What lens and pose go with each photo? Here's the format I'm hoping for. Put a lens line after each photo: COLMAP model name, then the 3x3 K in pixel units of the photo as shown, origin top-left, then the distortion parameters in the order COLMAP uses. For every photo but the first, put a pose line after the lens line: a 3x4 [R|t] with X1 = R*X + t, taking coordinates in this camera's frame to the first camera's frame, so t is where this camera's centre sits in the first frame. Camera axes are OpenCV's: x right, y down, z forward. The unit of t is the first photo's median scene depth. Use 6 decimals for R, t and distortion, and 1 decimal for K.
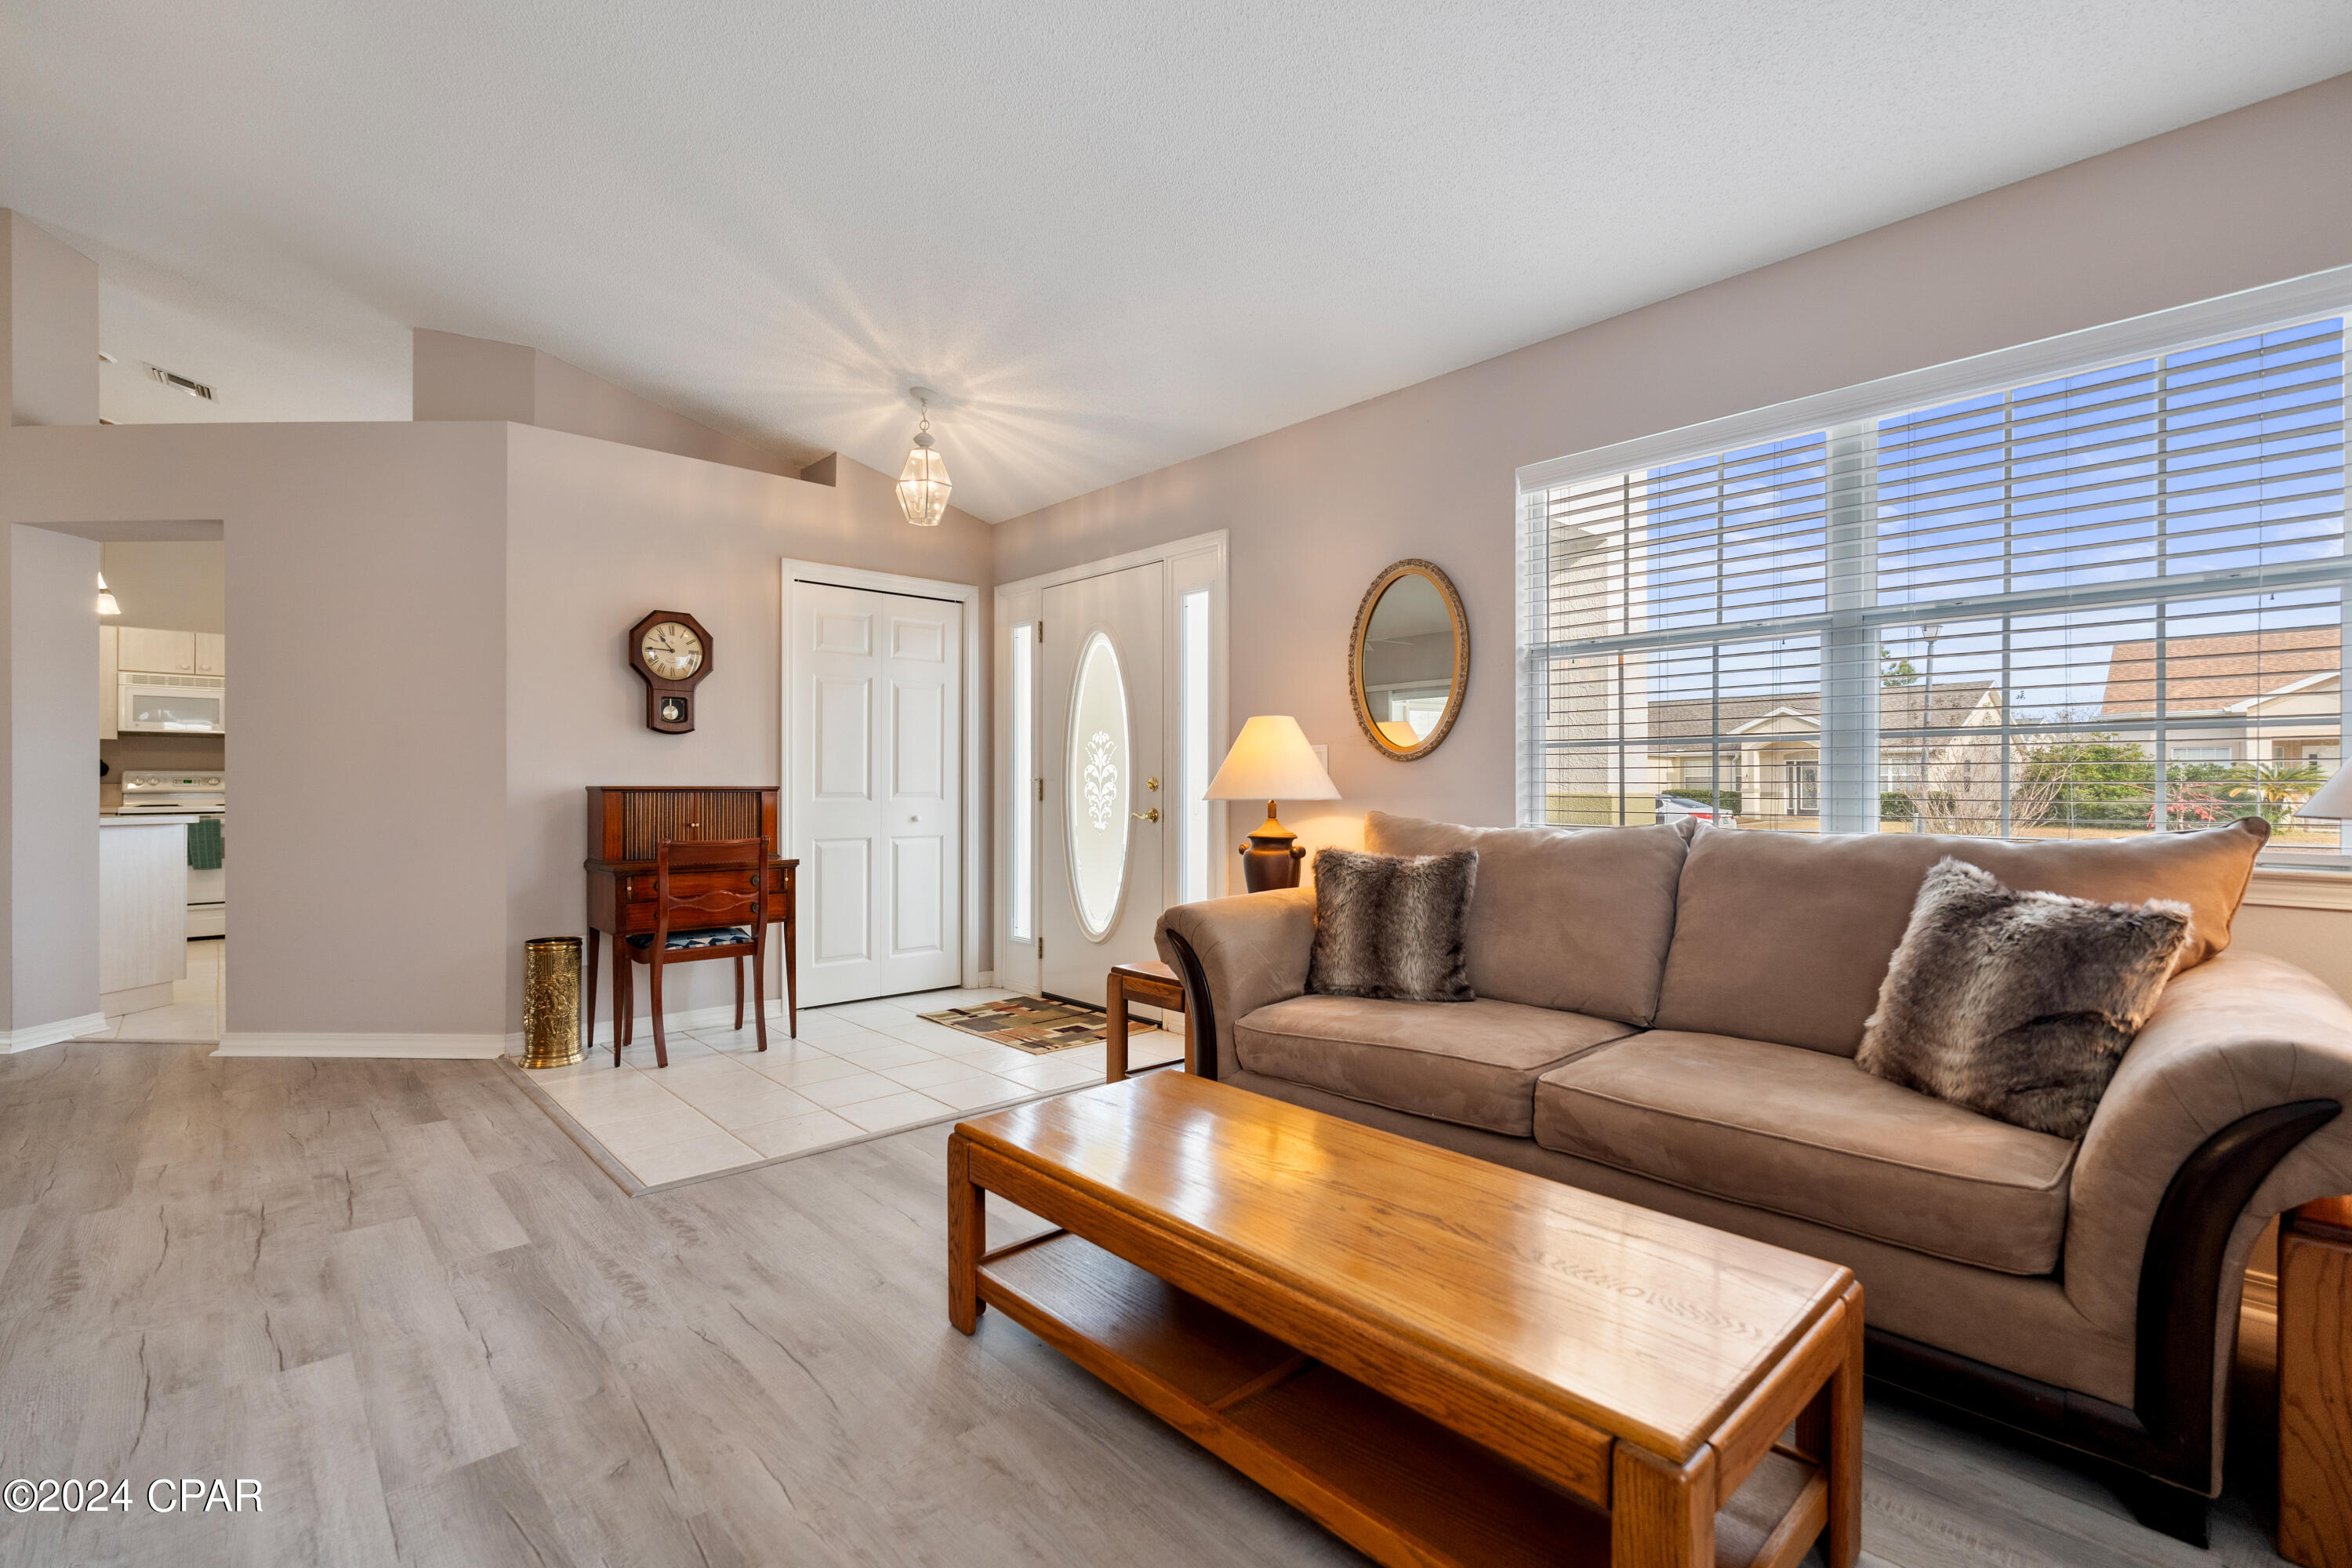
lens RADIAL K [[1064.5, 0, 1173.7], [0, 1064.5, 762.5], [0, 0, 1]] dist [0.001601, -0.000005]
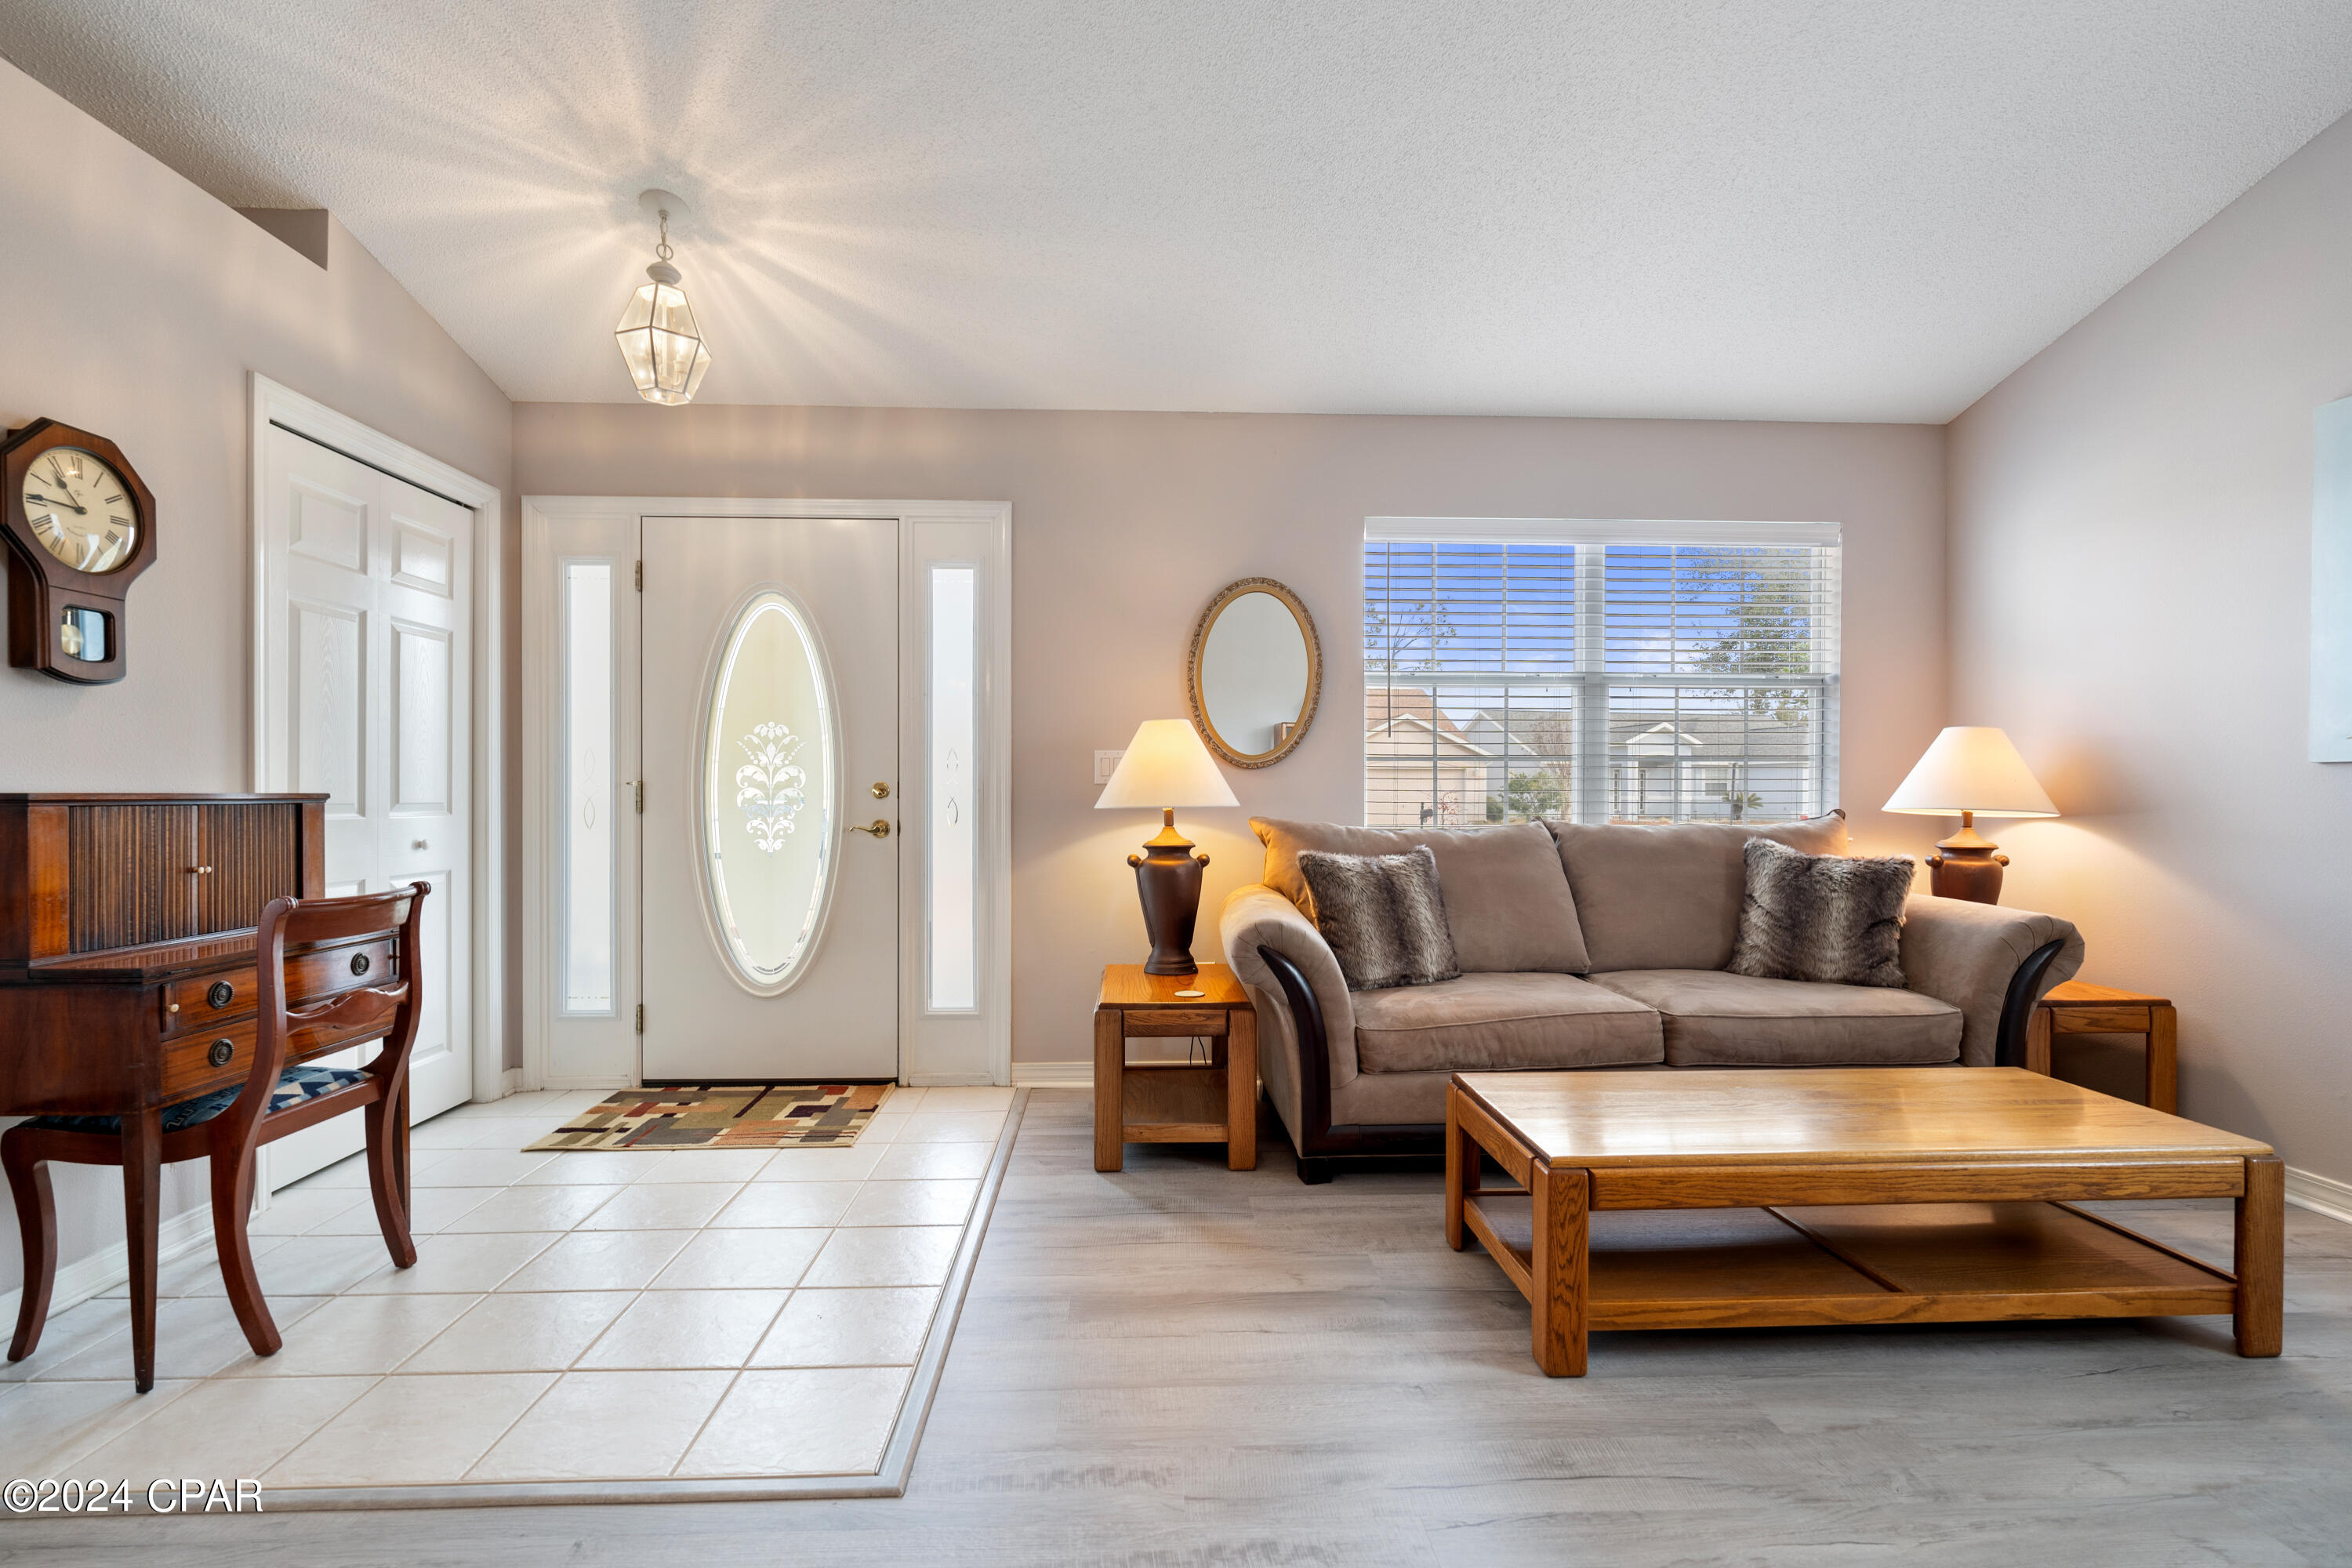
lens RADIAL K [[1068.8, 0, 1176.0], [0, 1068.8, 784.0], [0, 0, 1]] dist [-0.015586, 0.000055]
pose [[0.638454, 0.008843, 0.769609, -0.521387], [-0.017409, 0.999844, 0.002954, 0.009249], [-0.769463, -0.015284, 0.638508, 0.313730]]
